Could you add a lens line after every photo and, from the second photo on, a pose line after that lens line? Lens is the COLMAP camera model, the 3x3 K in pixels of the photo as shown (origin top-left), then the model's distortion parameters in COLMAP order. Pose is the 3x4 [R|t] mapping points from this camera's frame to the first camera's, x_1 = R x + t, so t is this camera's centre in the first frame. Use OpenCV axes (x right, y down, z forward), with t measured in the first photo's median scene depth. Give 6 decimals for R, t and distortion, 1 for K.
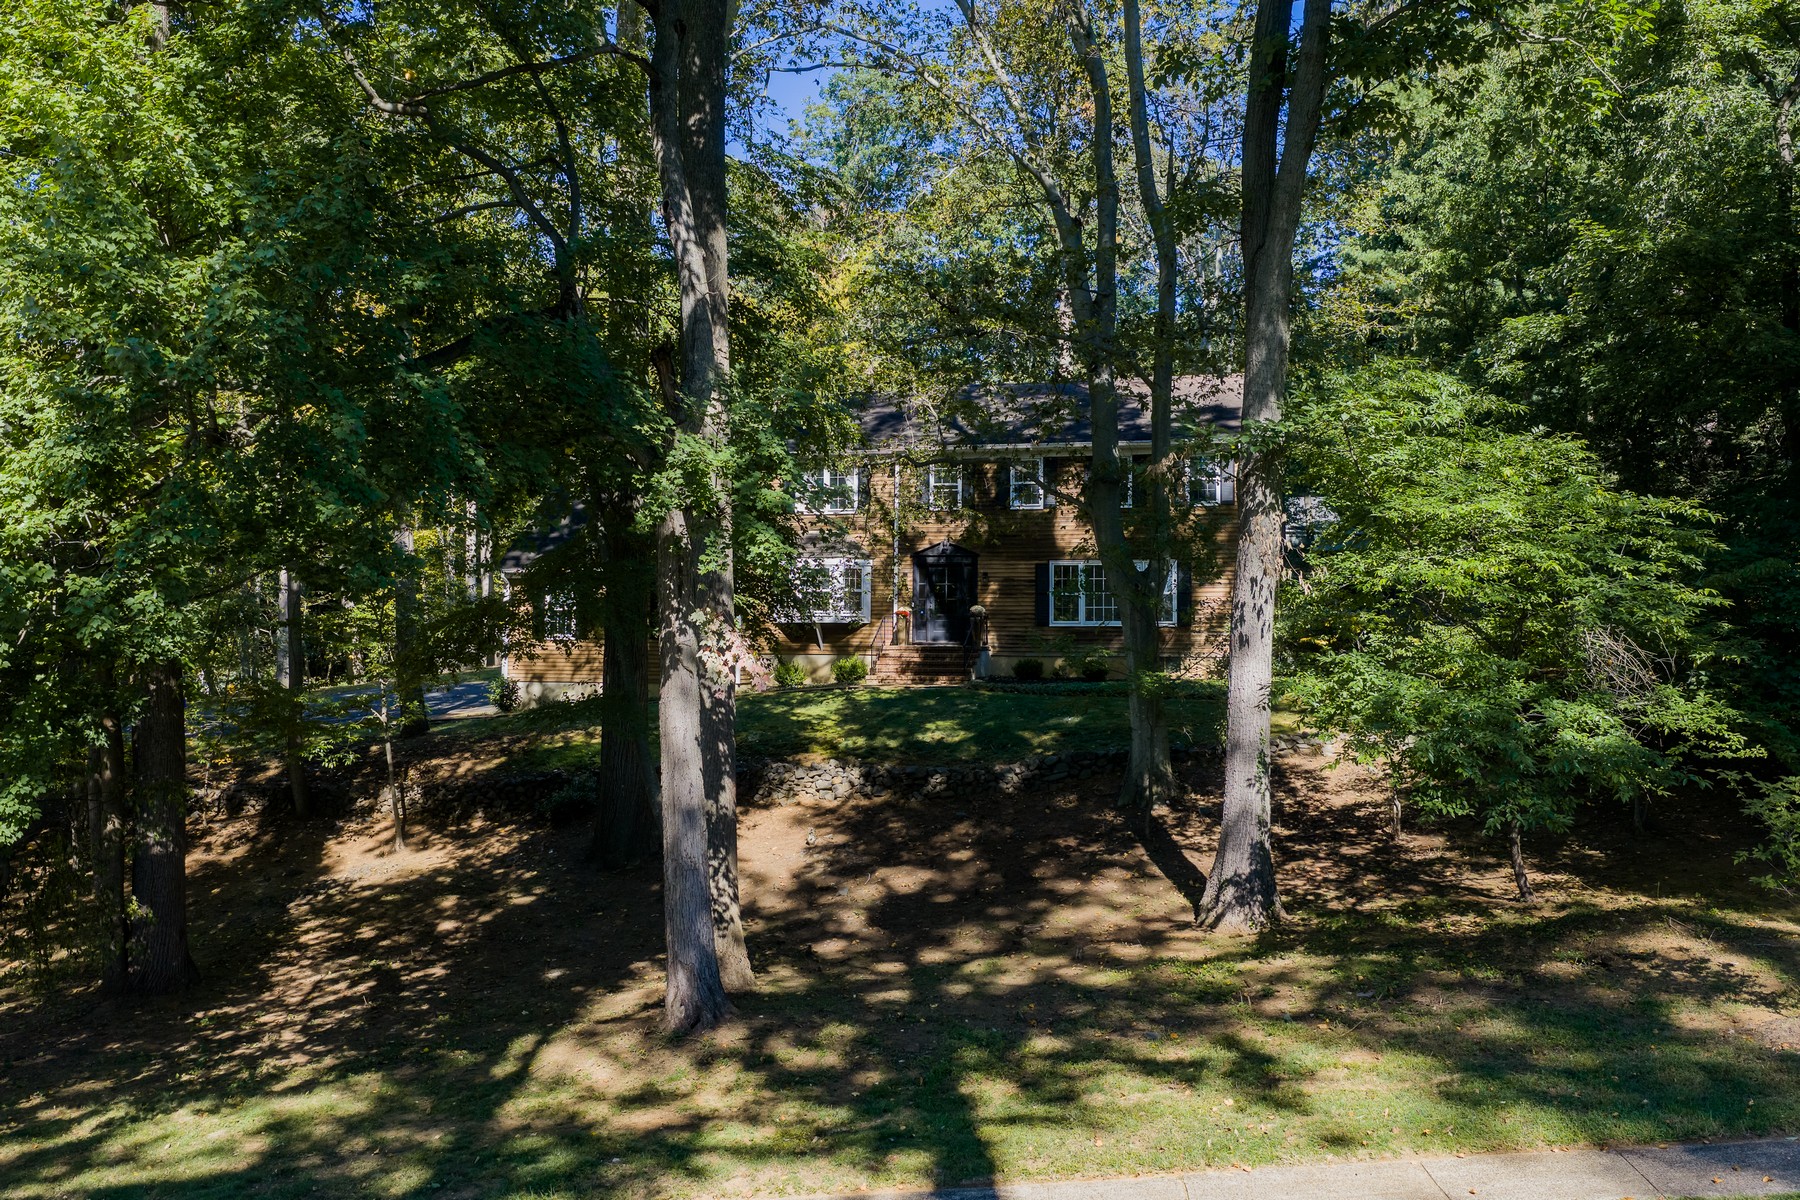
lens RADIAL K [[1489.2, 0, 907.9], [0, 1489.2, 592.1], [0, 0, 1]] dist [0.006361, -0.004379]
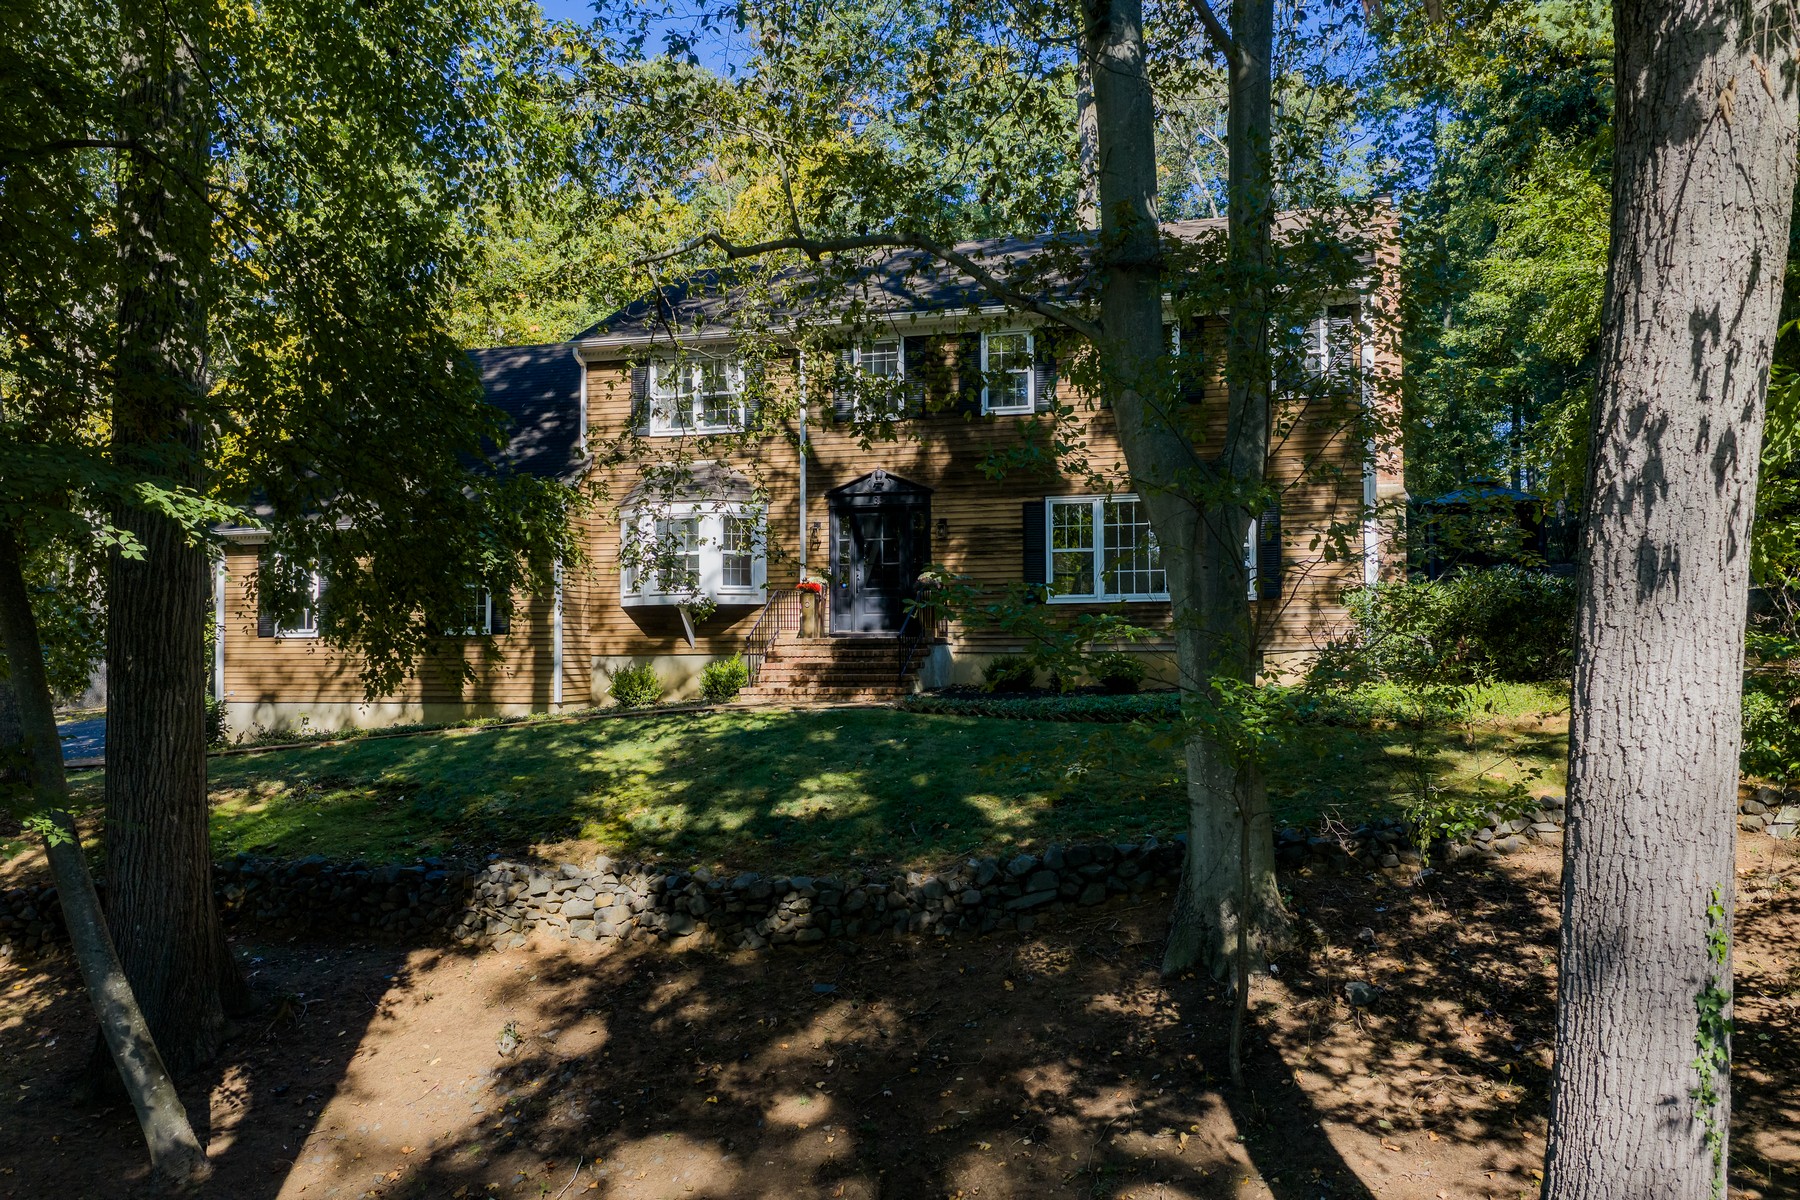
lens RADIAL K [[1489.2, 0, 888.8], [0, 1489.2, 612.8], [0, 0, 1]] dist [0.006361, -0.004379]
pose [[0.999106, -0.014383, -0.039751, 0.055618], [0.014861, 0.999820, 0.011766, 0.018926], [0.039574, -0.012346, 0.999140, 0.395334]]
